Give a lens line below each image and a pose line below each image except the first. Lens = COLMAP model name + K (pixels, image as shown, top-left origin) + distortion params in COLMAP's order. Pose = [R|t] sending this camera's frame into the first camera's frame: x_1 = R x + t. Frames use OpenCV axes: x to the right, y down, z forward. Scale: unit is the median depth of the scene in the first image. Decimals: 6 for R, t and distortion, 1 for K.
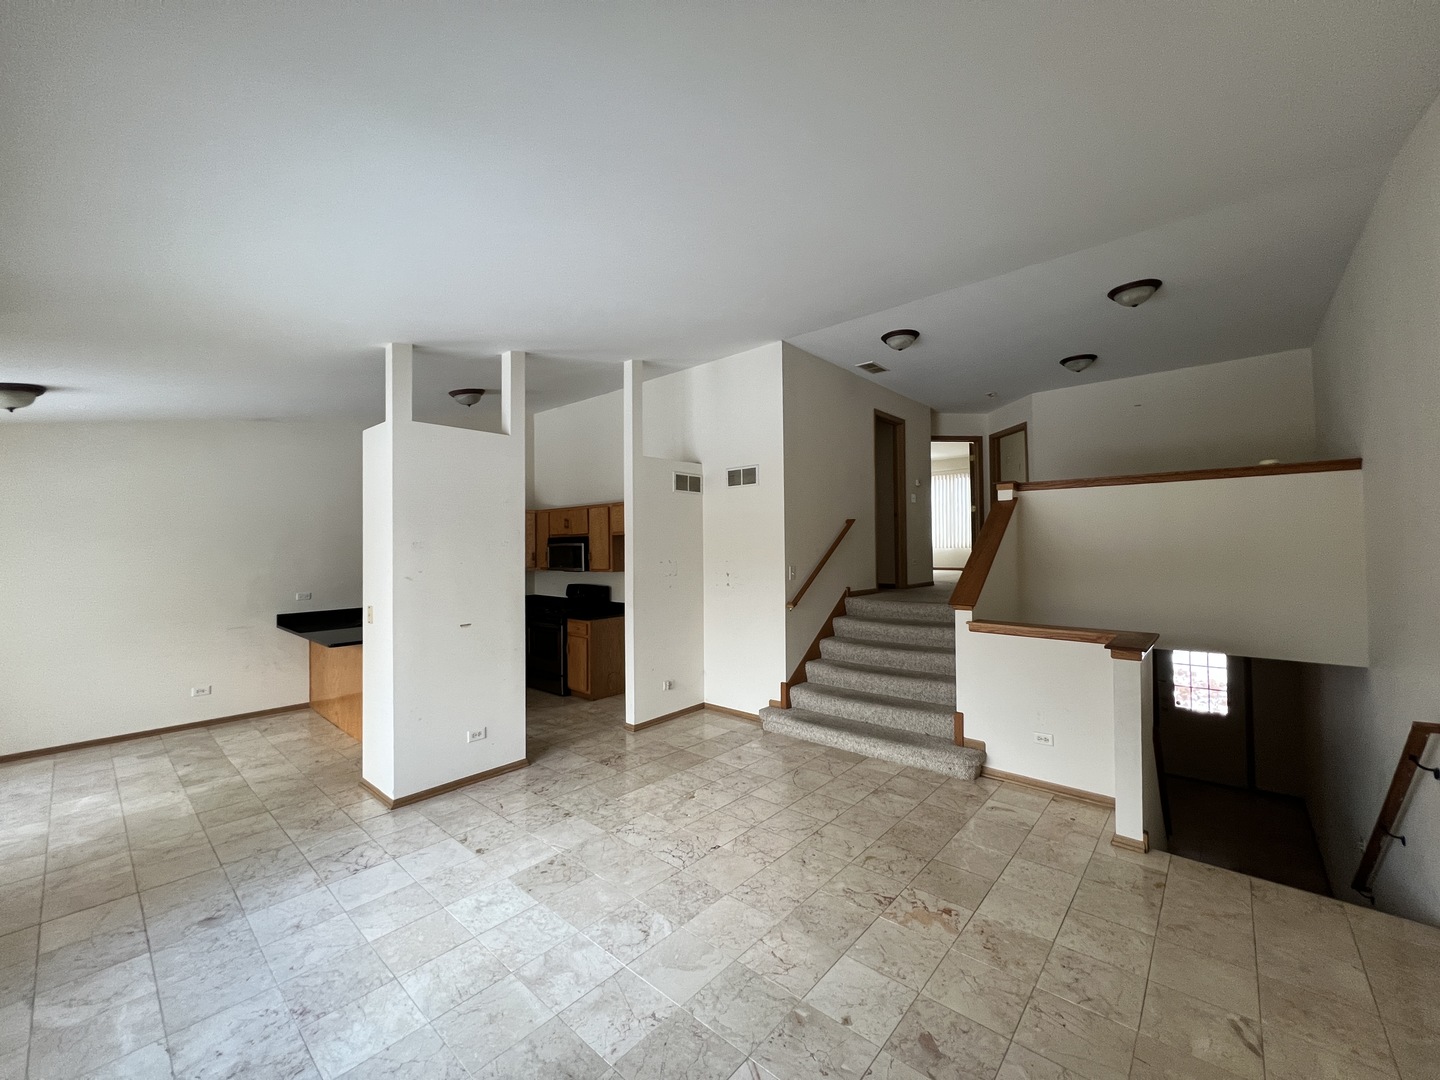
lens RADIAL K [[574.0, 0, 716.4], [0, 574.0, 537.1], [0, 0, 1]] dist [-0.000239, -0.000280]
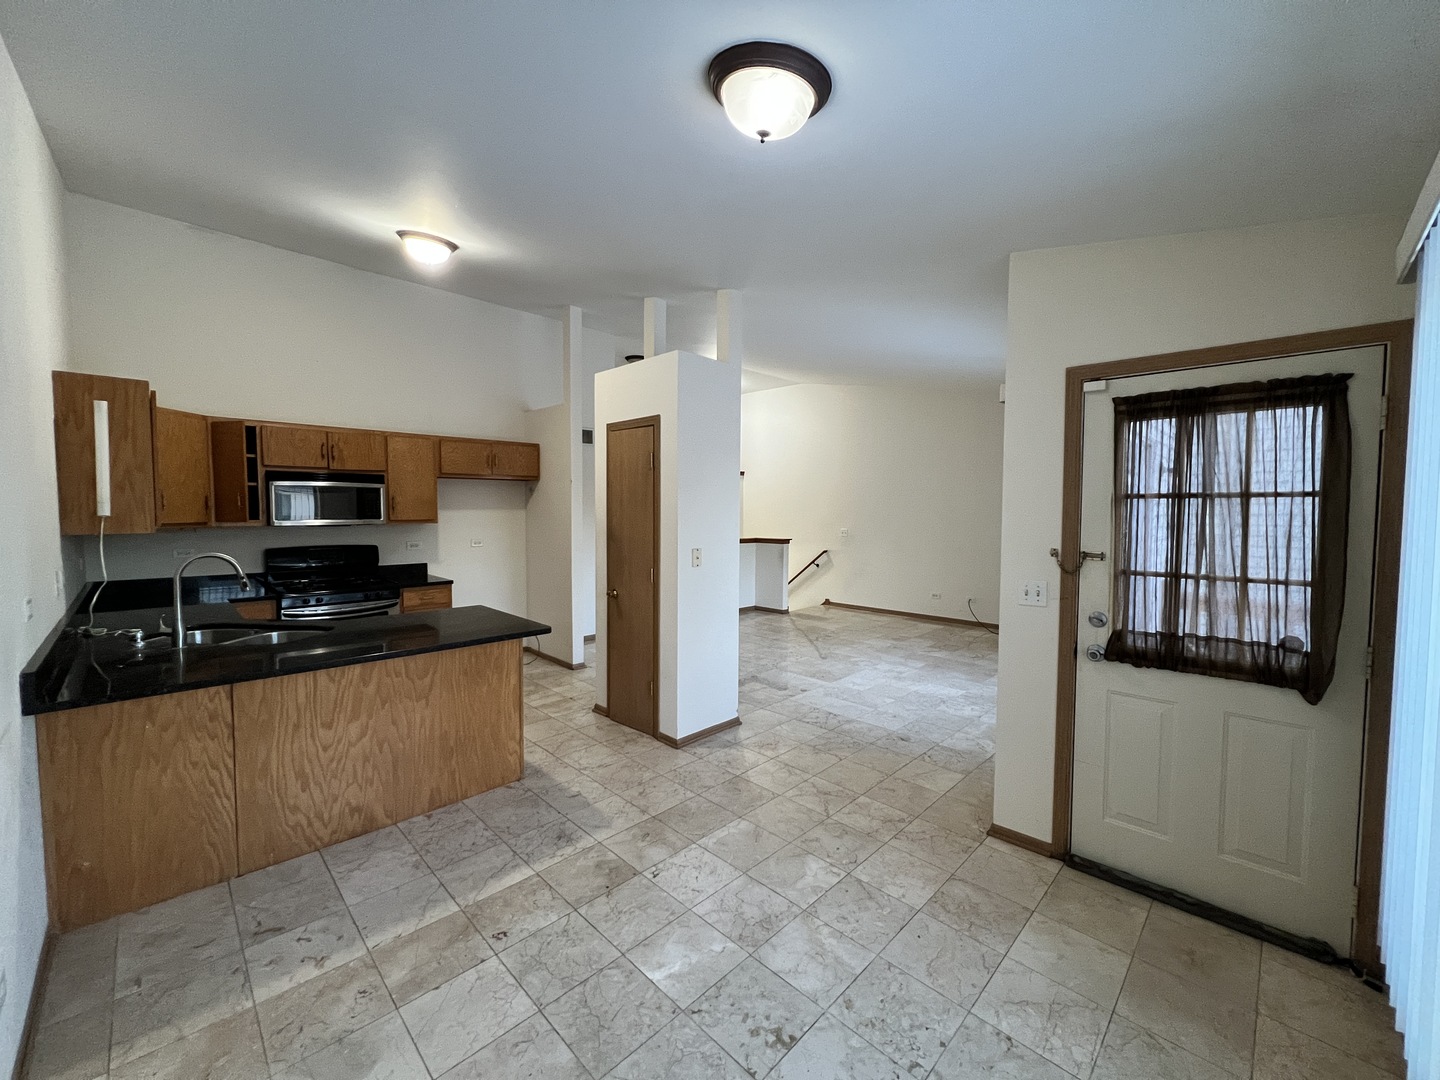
lens RADIAL K [[574.0, 0, 716.4], [0, 574.0, 537.1], [0, 0, 1]] dist [-0.000239, -0.000280]
pose [[0.060493, -0.040731, 0.997337, -1.935463], [-0.022131, 0.998867, 0.042136, 0.078269], [-0.997923, -0.024621, 0.059523, 1.149870]]
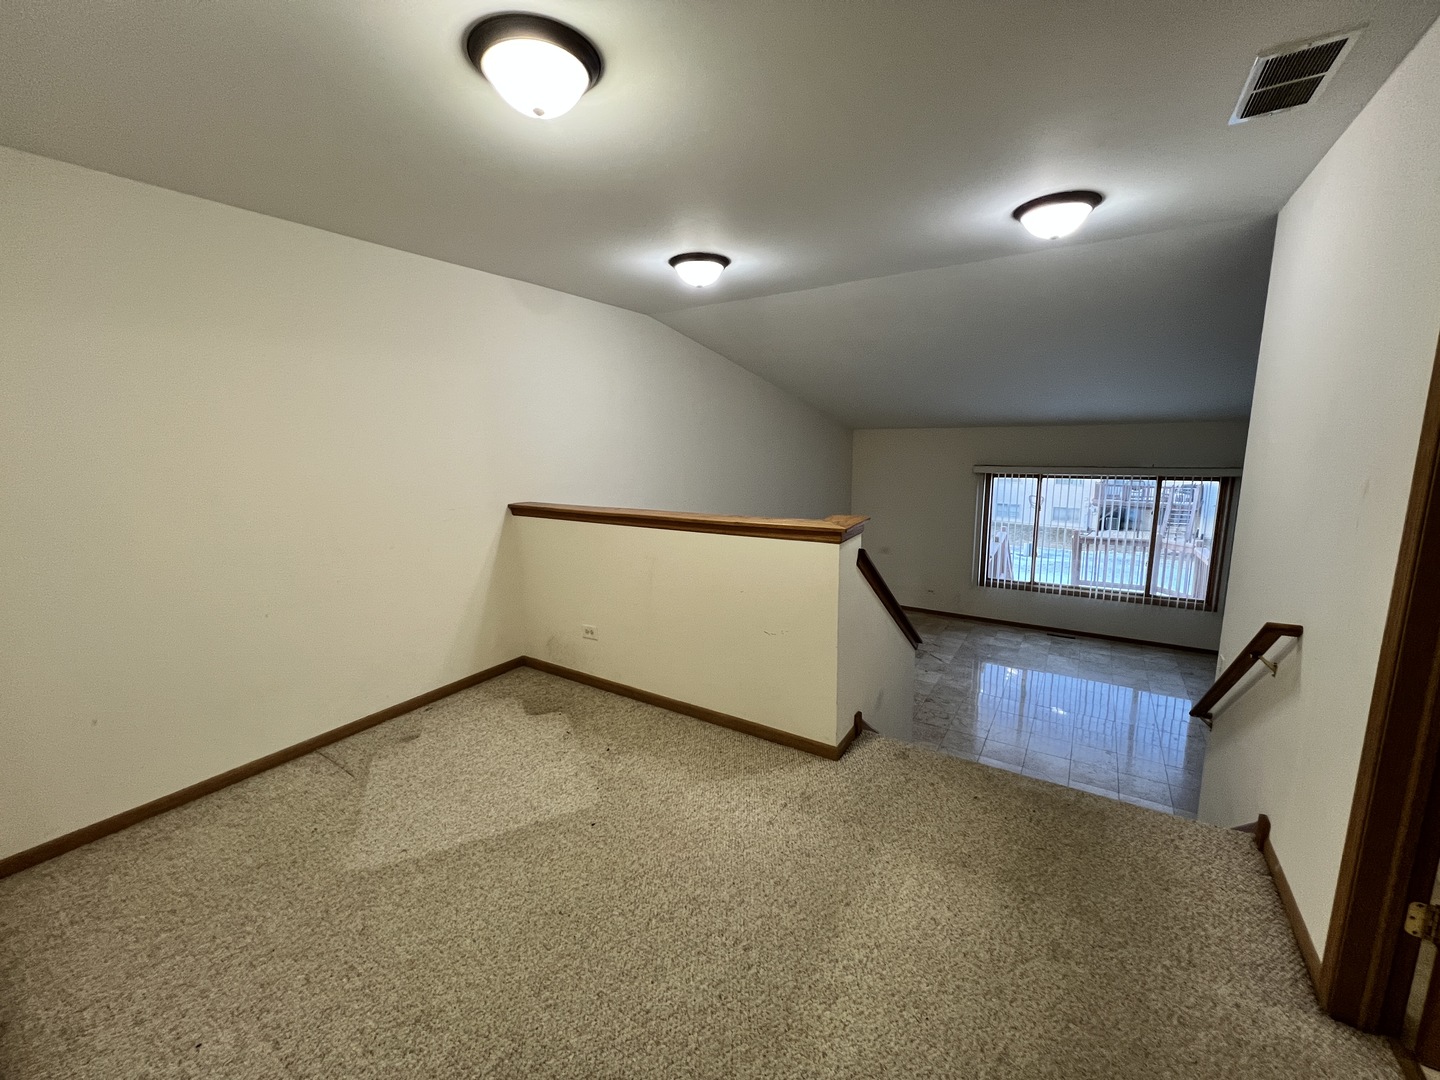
lens RADIAL K [[574.0, 0, 716.4], [0, 574.0, 537.1], [0, 0, 1]] dist [-0.000239, -0.000280]
pose [[-0.988897, 0.048479, -0.140473, 1.127799], [0.026495, 0.987663, 0.154335, -0.257283], [0.146222, 0.148900, -0.977982, 2.419905]]
